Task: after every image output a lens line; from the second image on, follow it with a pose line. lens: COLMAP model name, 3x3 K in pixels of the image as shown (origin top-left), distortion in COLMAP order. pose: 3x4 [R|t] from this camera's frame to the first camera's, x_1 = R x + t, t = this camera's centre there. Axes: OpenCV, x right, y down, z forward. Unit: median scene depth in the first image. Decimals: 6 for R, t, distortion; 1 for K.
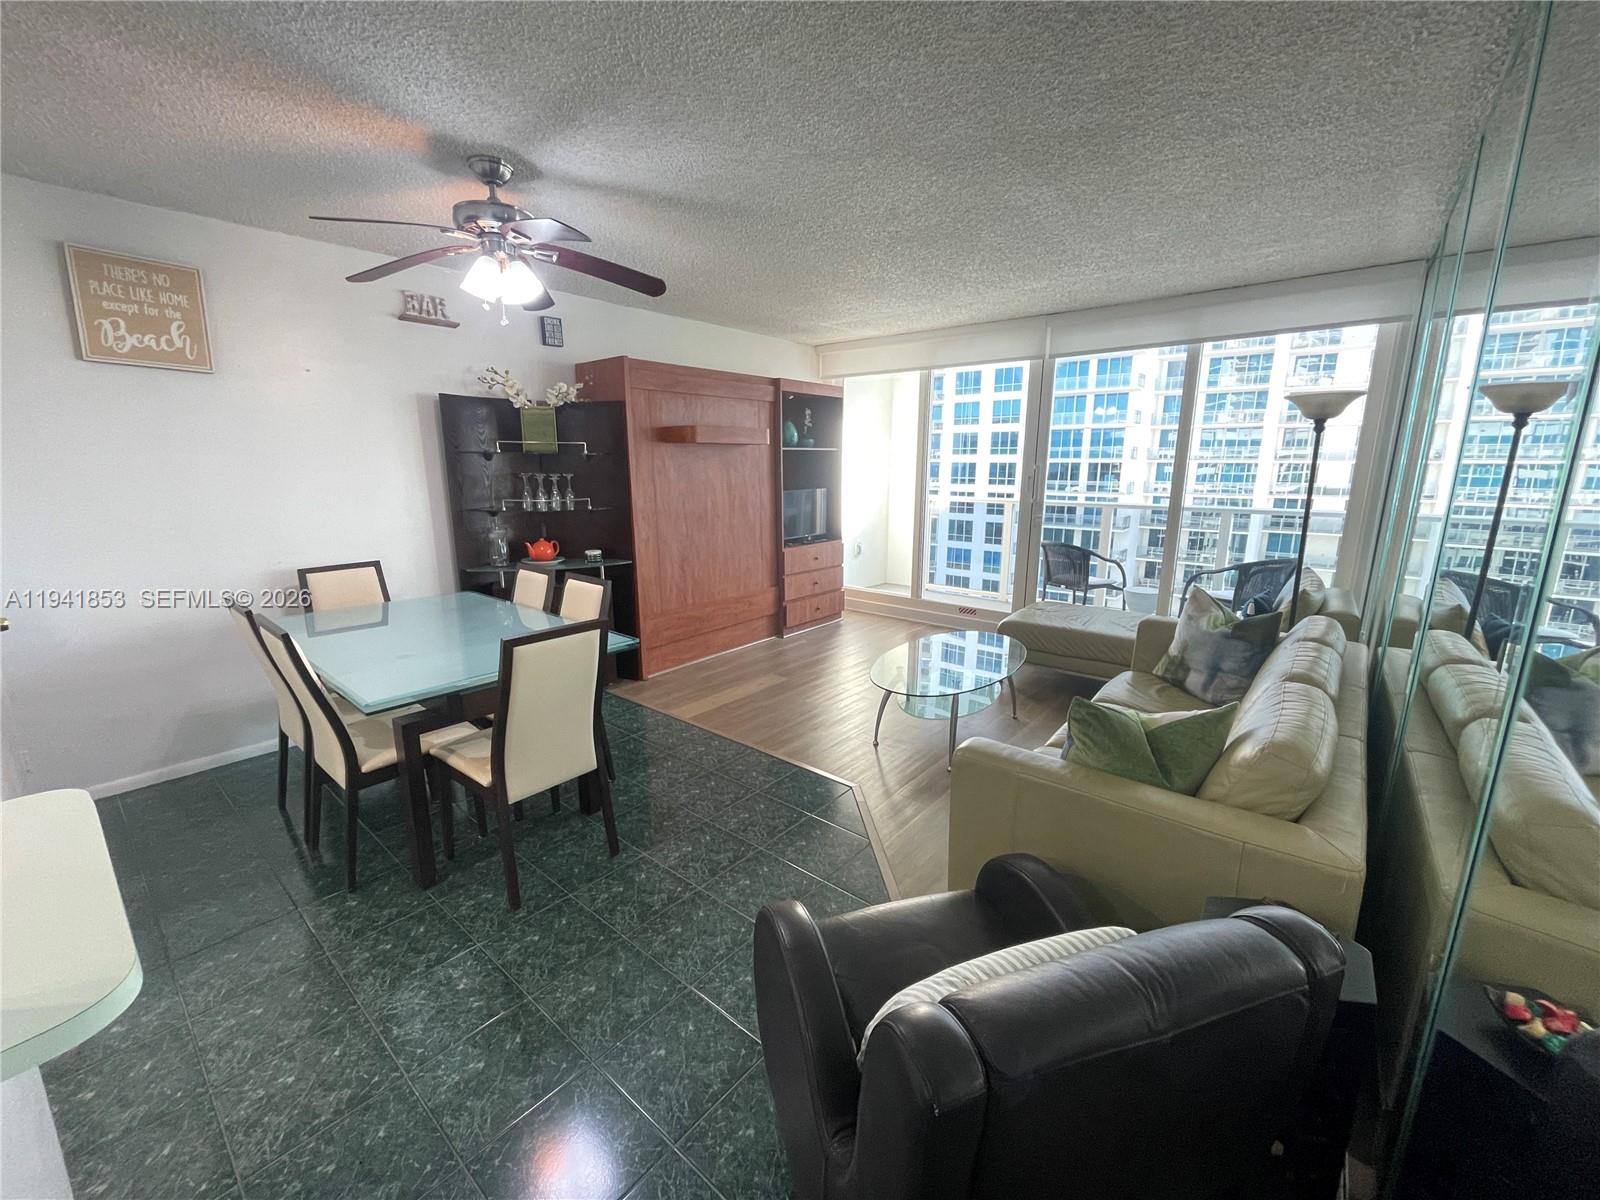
lens RADIAL K [[645.7, 0, 800.0], [0, 645.7, 600.0], [0, 0, 1]] dist [-0.000785, -0.000066]
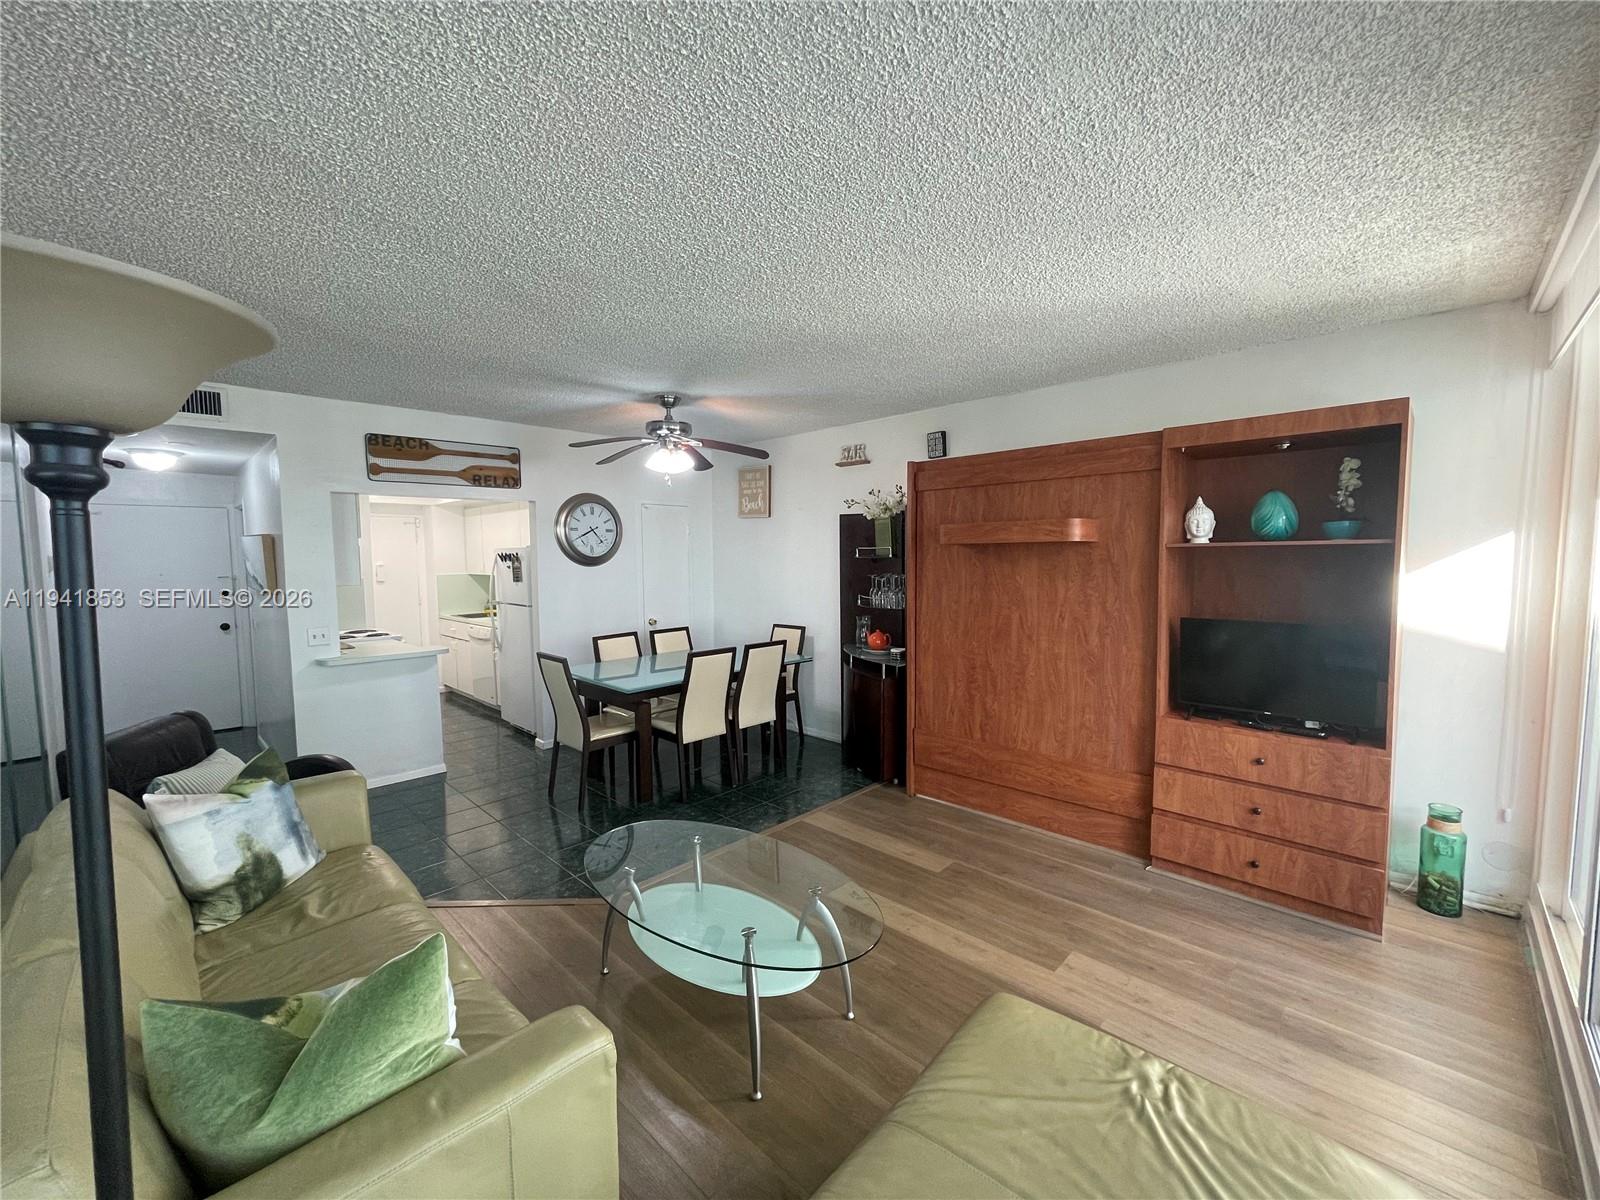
lens RADIAL K [[645.7, 0, 800.0], [0, 645.7, 600.0], [0, 0, 1]] dist [-0.000785, -0.000066]
pose [[-0.075241, 0.070663, -0.994659, 0.606382], [-0.201880, 0.975750, 0.084591, -0.177377], [0.976516, 0.207167, -0.059151, 0.760074]]
